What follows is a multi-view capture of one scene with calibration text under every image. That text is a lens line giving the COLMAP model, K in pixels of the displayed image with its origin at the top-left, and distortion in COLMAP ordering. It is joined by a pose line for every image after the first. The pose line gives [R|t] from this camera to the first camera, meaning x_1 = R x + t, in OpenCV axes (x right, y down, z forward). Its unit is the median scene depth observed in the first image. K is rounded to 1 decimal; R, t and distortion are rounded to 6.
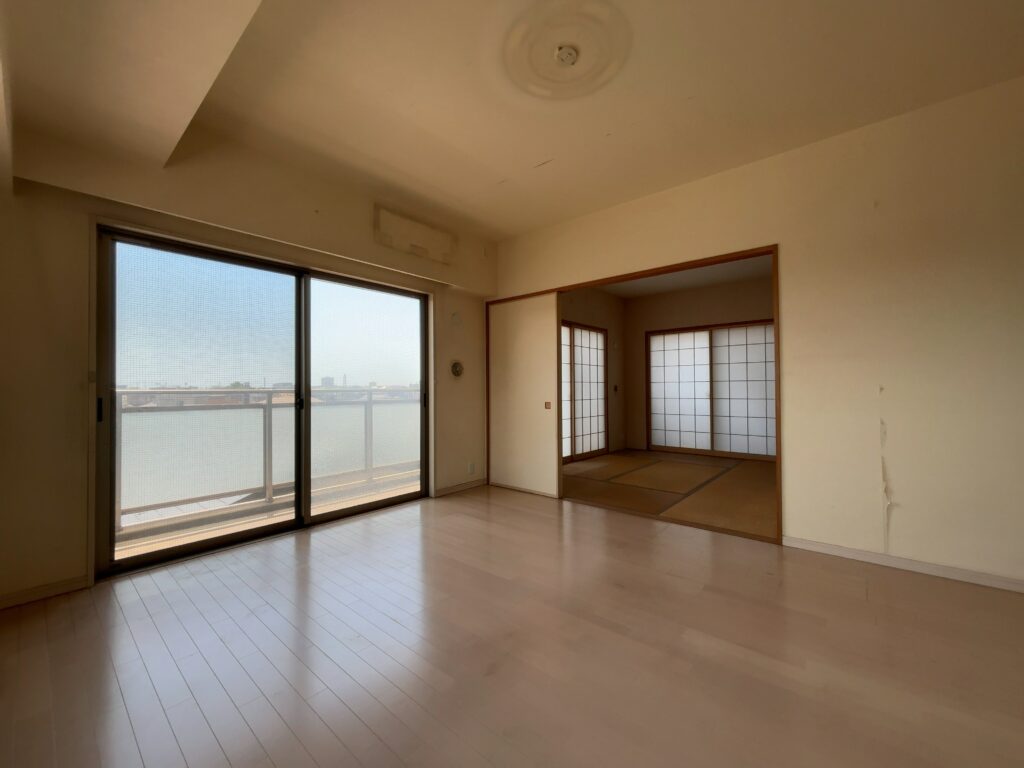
lens RADIAL K [[406.9, 0, 513.8], [0, 406.9, 384.7], [0, 0, 1]] dist [-0.003215, 0.001192]
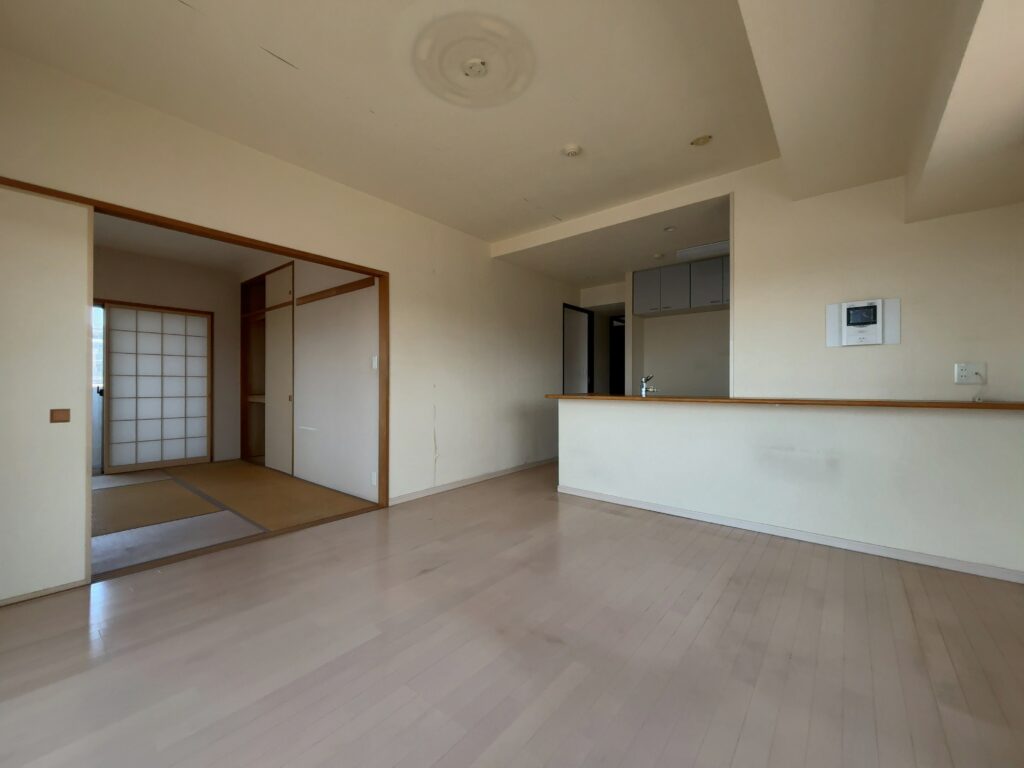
lens RADIAL K [[406.9, 0, 508.7], [0, 406.9, 387.5], [0, 0, 1]] dist [-0.003215, 0.001192]
pose [[0.000189, -0.000720, 1.000000, -0.537973], [-0.013430, 0.999910, 0.000722, 0.007854], [-0.999910, -0.013430, 0.000179, 0.525200]]
